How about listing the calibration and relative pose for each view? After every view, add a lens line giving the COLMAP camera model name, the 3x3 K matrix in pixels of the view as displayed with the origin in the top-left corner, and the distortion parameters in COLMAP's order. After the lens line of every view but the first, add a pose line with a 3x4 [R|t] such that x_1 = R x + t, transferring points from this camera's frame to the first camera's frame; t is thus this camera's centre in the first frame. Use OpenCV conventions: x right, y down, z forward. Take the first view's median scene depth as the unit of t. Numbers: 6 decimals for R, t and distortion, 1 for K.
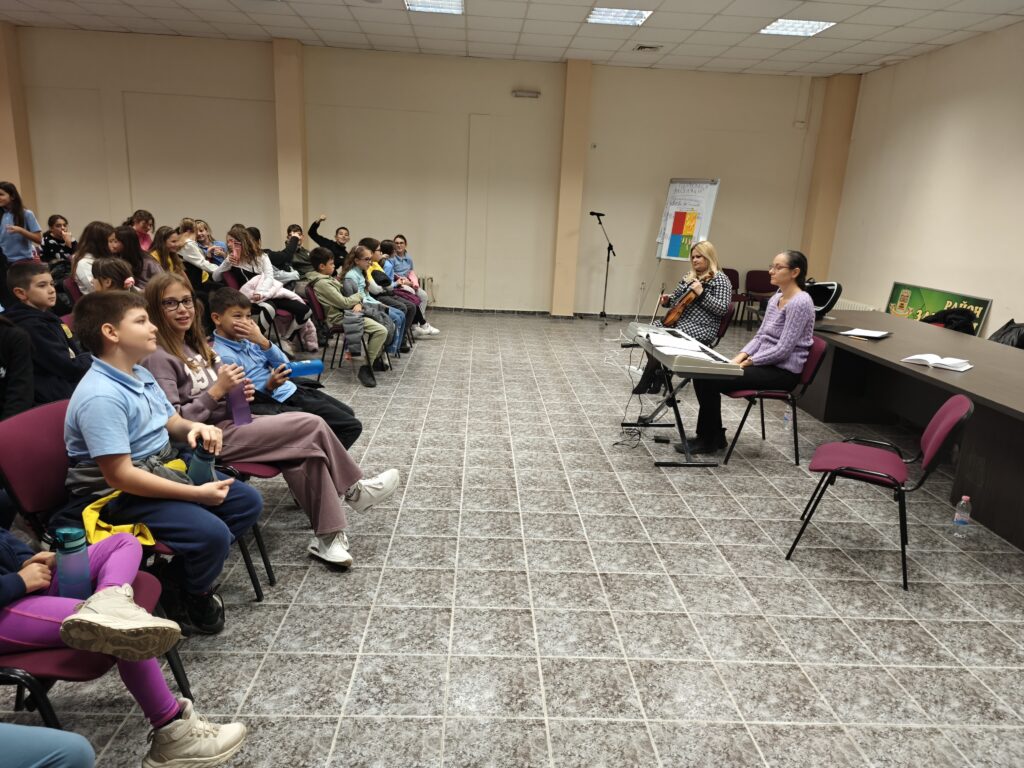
lens RADIAL K [[706.5, 0, 512.0], [0, 706.5, 384.0], [0, 0, 1]] dist [0.048429, -0.037339]
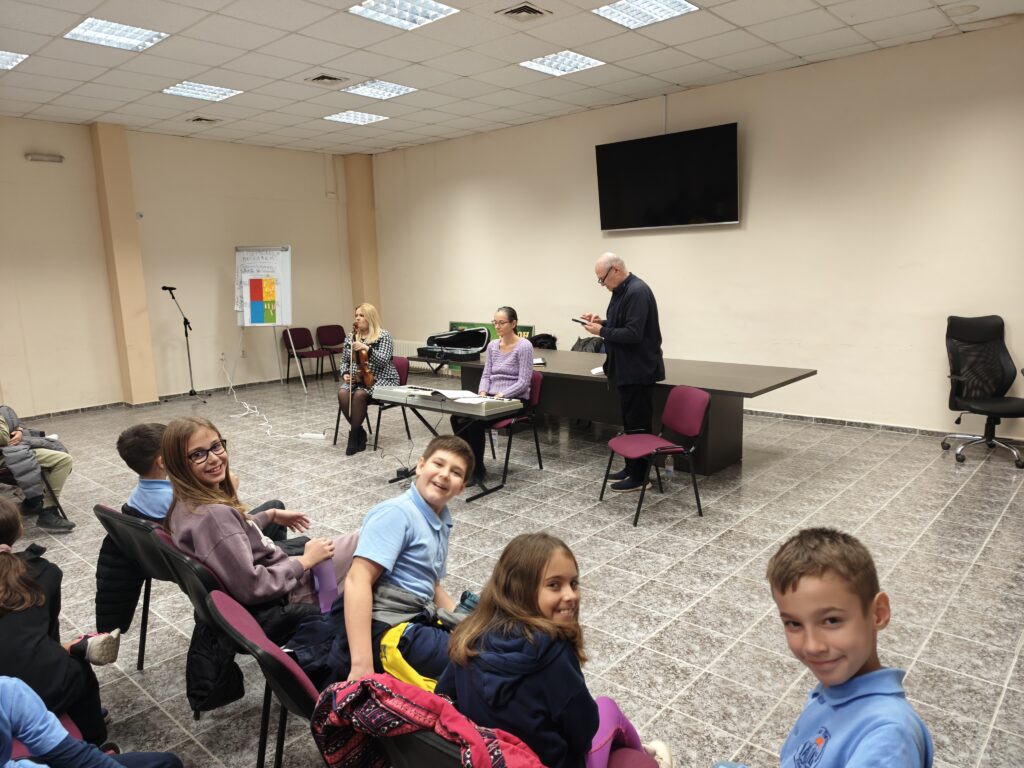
lens RADIAL K [[706.5, 0, 512.0], [0, 706.5, 384.0], [0, 0, 1]] dist [0.048429, -0.037339]
pose [[0.698459, -0.185499, 0.691191, -0.236075], [0.232422, 0.972266, 0.026066, -0.039306], [-0.676857, 0.142442, 0.722202, 0.046114]]
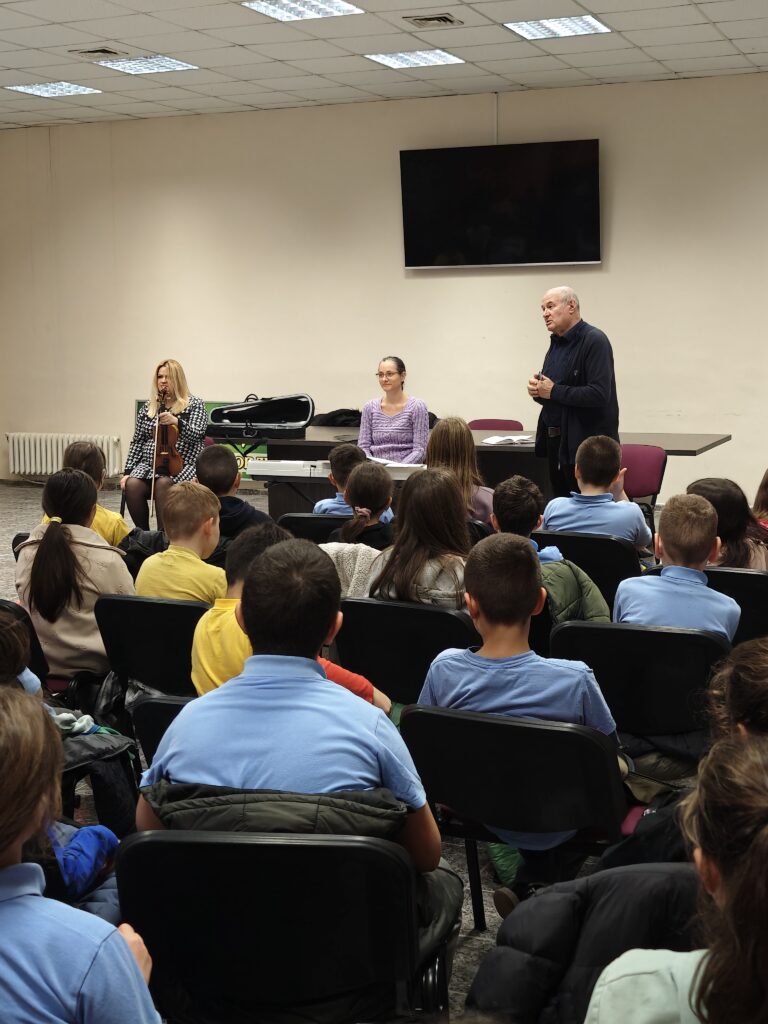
lens RADIAL K [[1441.8, 0, 384.0], [0, 1441.8, 512.0], [0, 0, 1]] dist [0.198502, -0.976197]
pose [[0.436942, -0.173653, 0.882568, -0.708039], [0.248295, 0.966350, 0.067212, -0.056512], [-0.864541, 0.189769, 0.465356, 0.034943]]
